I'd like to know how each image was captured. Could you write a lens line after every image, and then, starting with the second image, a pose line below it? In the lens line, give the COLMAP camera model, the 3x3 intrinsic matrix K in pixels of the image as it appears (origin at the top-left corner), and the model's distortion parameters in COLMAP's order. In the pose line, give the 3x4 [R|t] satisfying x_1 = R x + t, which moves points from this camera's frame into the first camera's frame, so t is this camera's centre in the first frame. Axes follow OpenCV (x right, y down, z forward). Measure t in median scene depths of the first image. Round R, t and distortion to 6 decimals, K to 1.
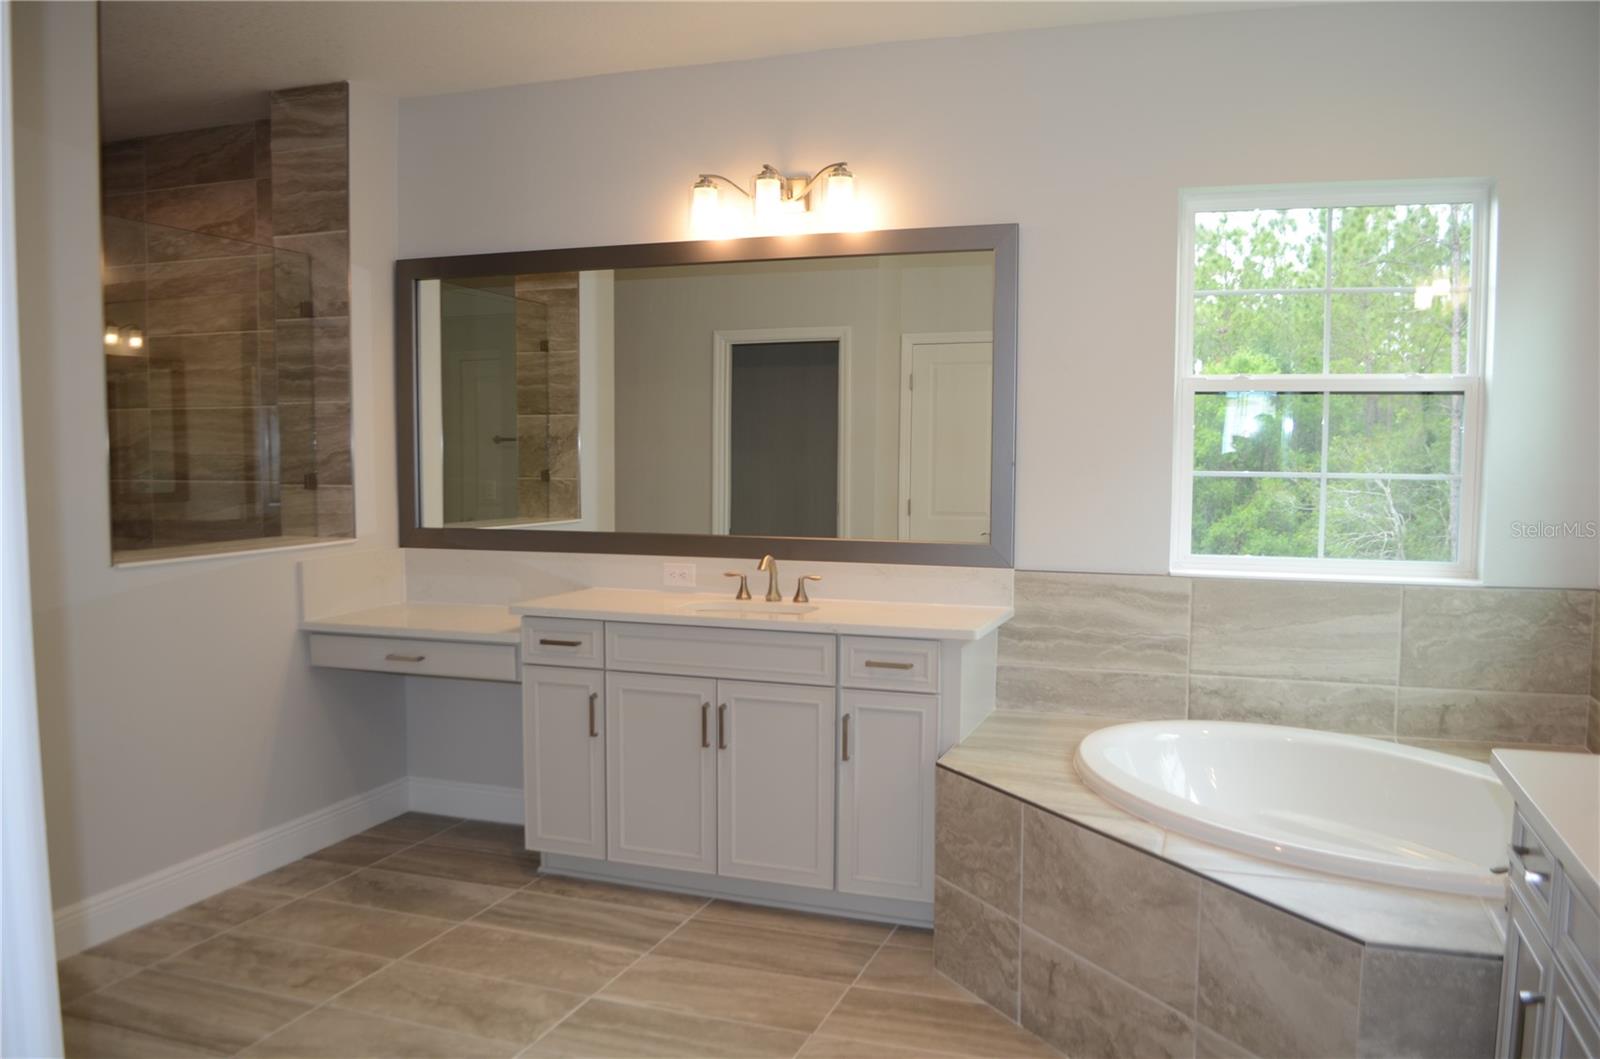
lens RADIAL K [[1267.9, 0, 805.4], [0, 1267.9, 539.4], [0, 0, 1]] dist [-0.081524, 0.005701]
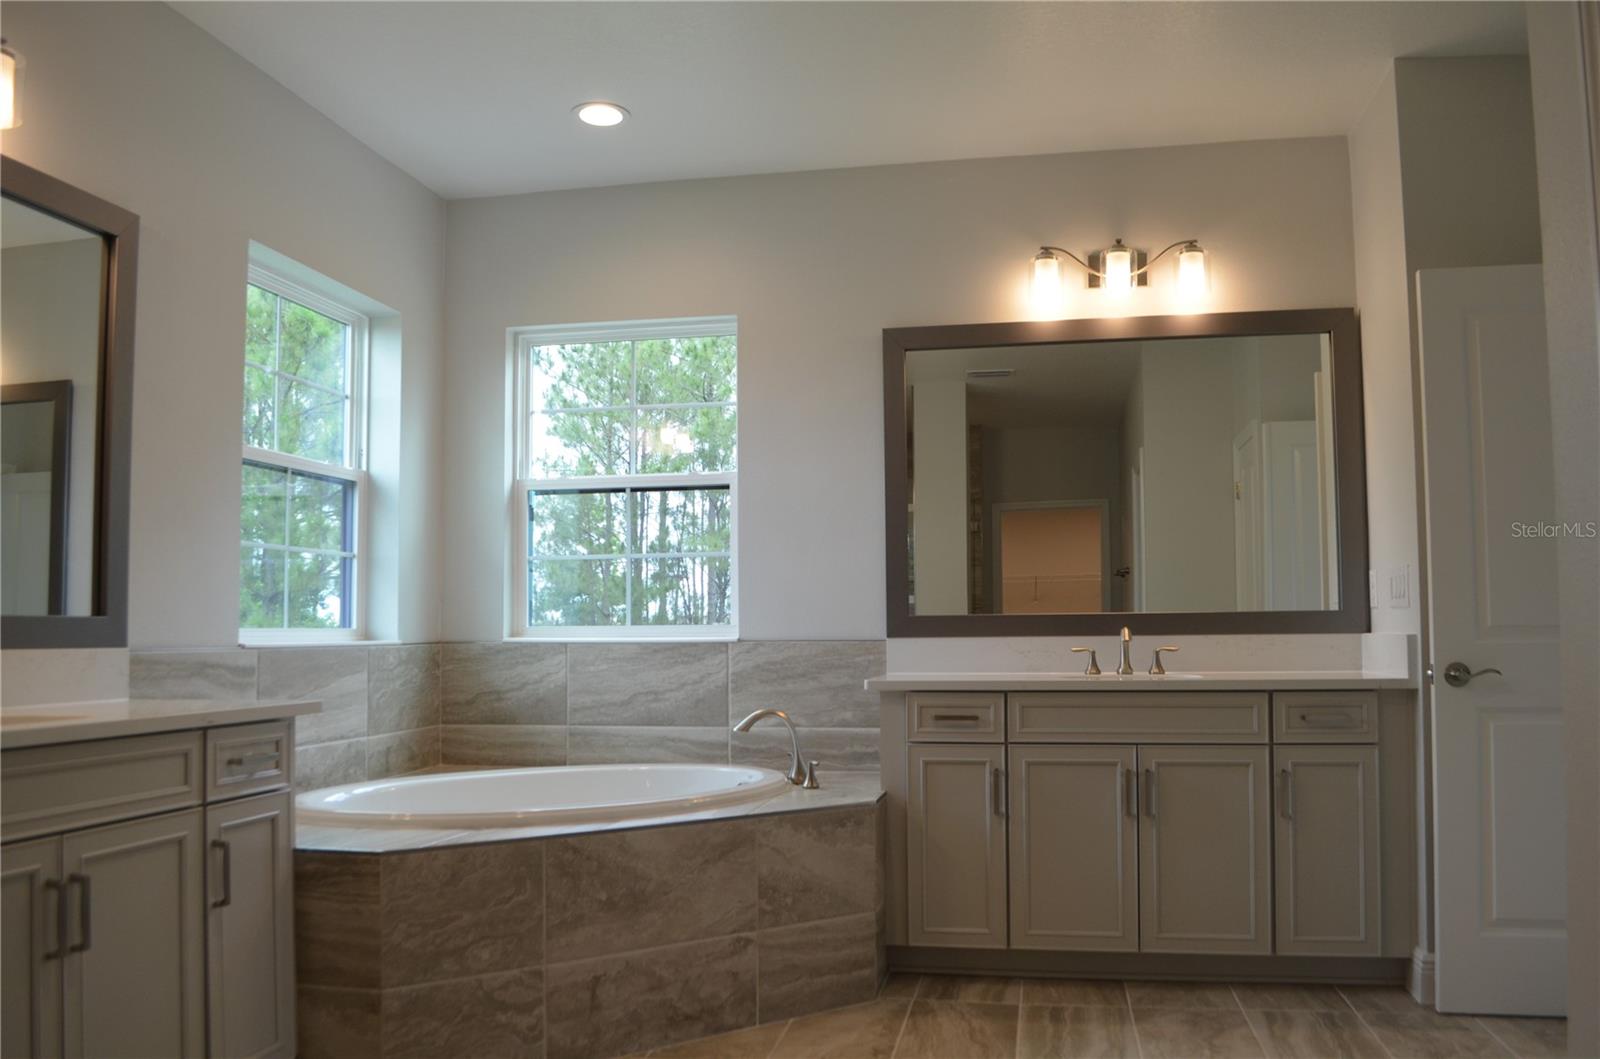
lens RADIAL K [[1267.9, 0, 807.4], [0, 1267.9, 541.4], [0, 0, 1]] dist [-0.081524, 0.005701]
pose [[-0.152988, 0.065505, 0.986055, -0.710451], [0.080624, 0.995302, -0.053610, 0.035228], [-0.984934, 0.071298, -0.157551, 0.769570]]
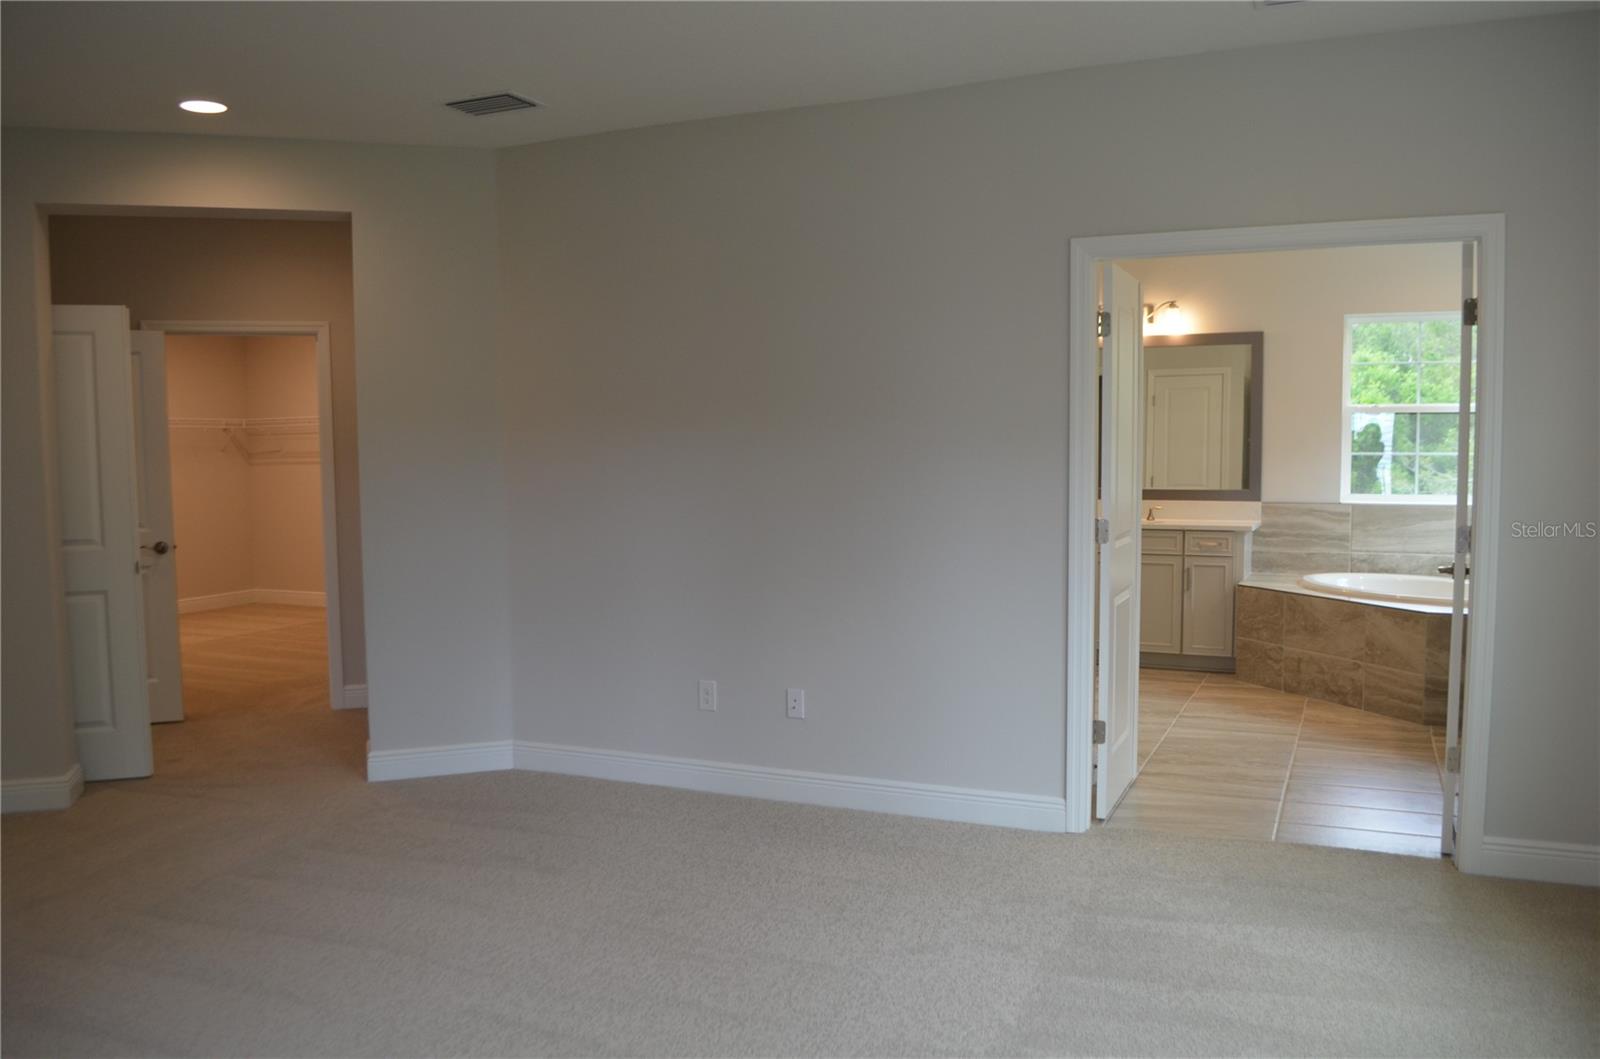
lens RADIAL K [[1267.9, 0, 803.8], [0, 1267.9, 536.4], [0, 0, 1]] dist [-0.081524, 0.005701]
pose [[0.996405, -0.004921, -0.084573, -0.428577], [0.004908, 0.999988, -0.000366, 0.082349], [0.084574, -0.000050, 0.996417, -1.149710]]
